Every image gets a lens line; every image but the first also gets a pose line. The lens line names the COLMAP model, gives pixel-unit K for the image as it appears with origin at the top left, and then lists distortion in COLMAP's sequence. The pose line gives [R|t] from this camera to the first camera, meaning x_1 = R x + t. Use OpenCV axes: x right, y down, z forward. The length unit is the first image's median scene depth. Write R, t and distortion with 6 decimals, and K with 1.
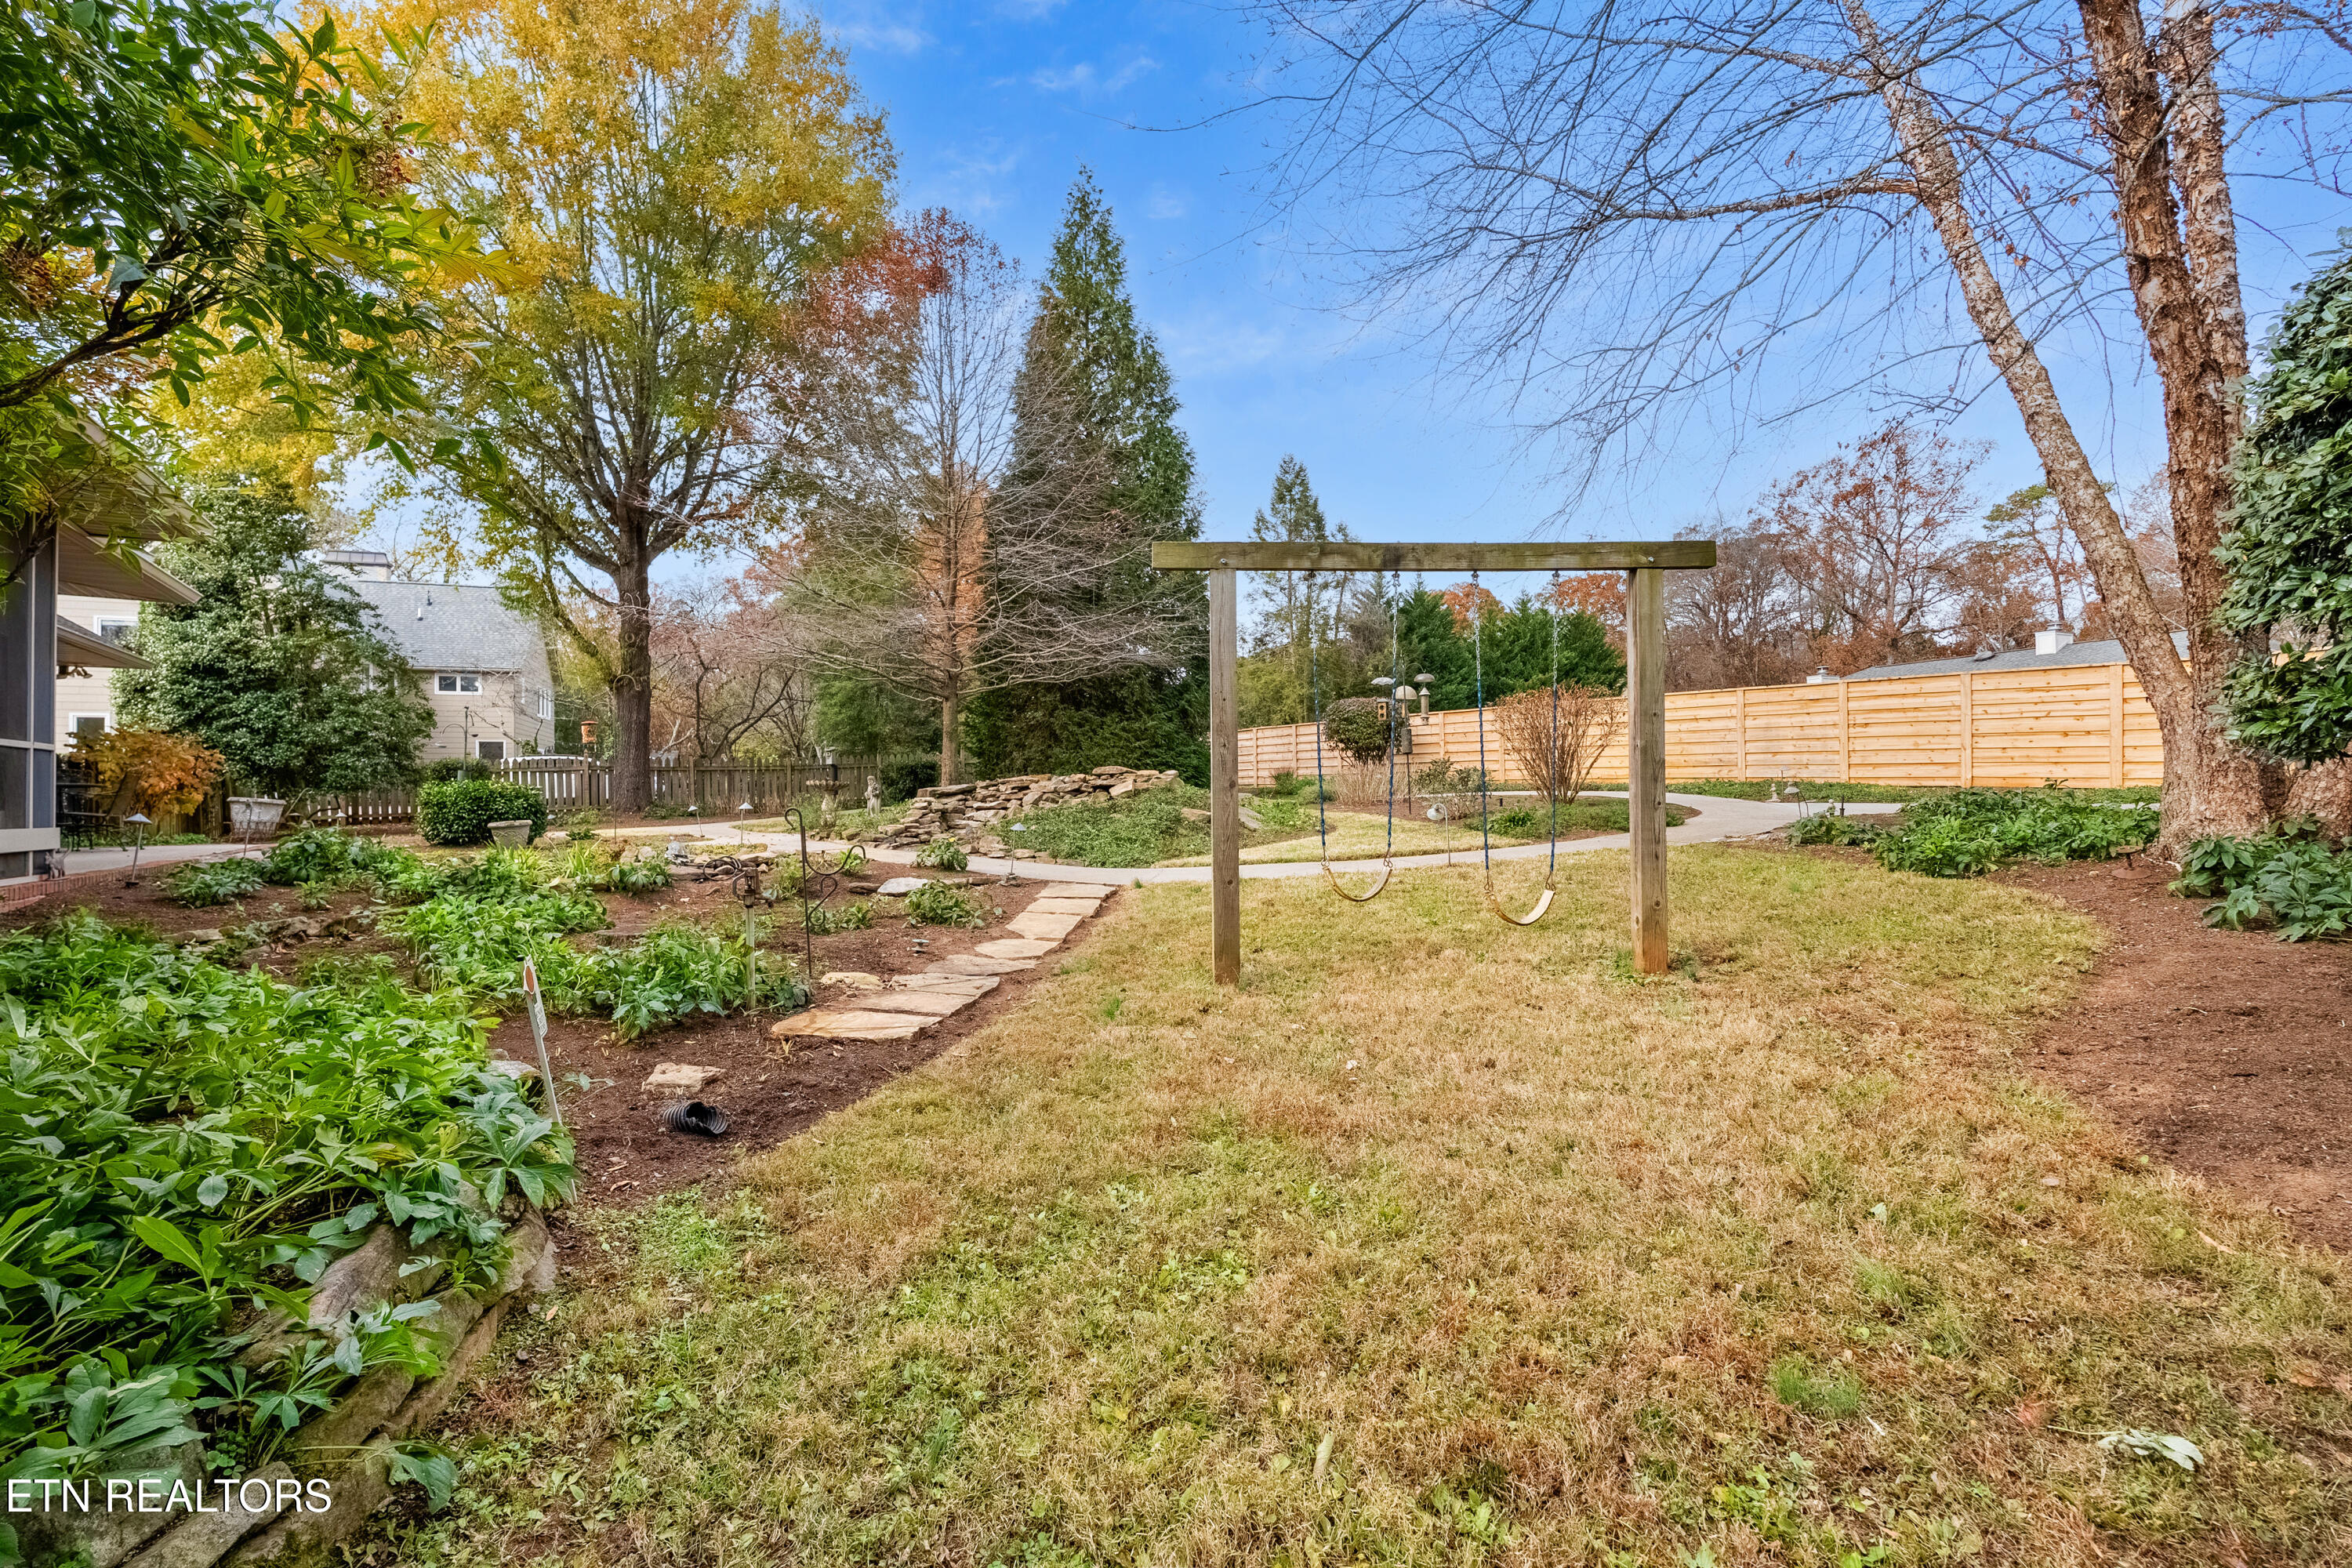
lens RADIAL K [[1067.7, 0, 1169.7], [0, 1067.7, 789.0], [0, 0, 1]] dist [-0.005445, 0.000864]
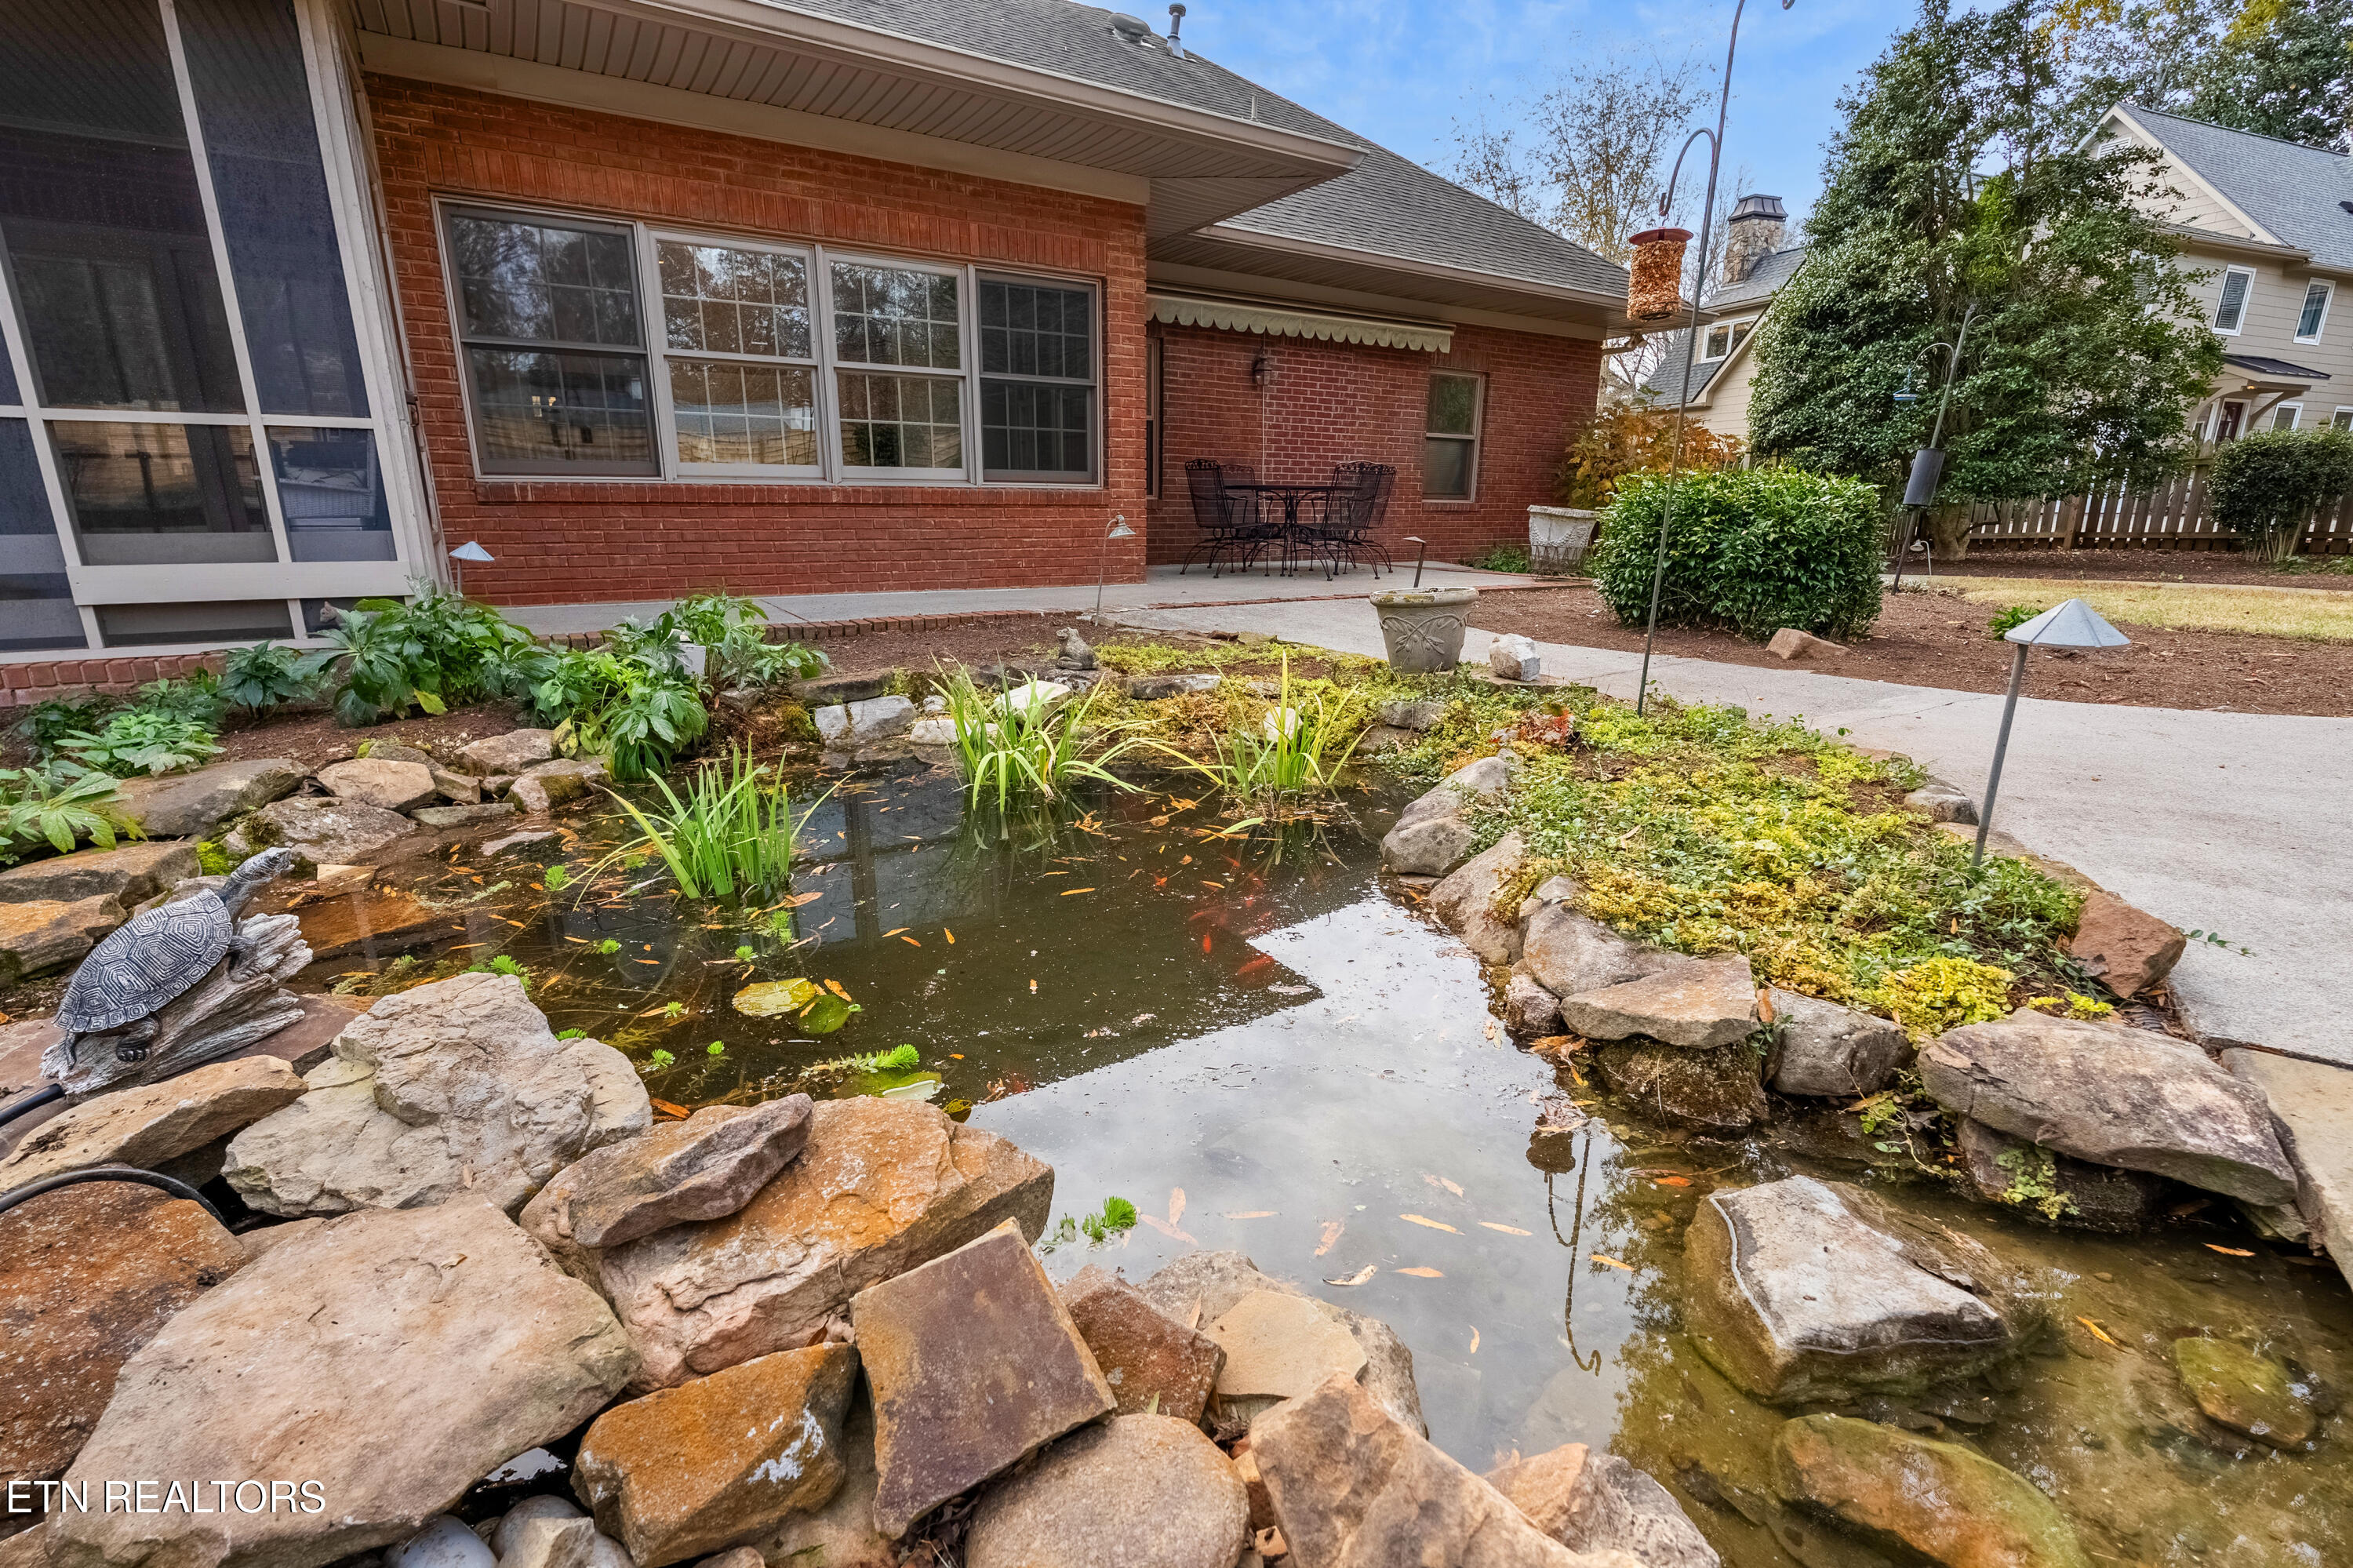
lens RADIAL K [[1068.2, 0, 1152.3], [0, 1068.2, 800.7], [0, 0, 1]] dist [-0.005445, 0.000864]
pose [[0.018138, 0.275674, -0.961080, -0.209197], [-0.000401, 0.961240, 0.275712, 0.000622], [0.999835, -0.004615, 0.017545, 0.696609]]
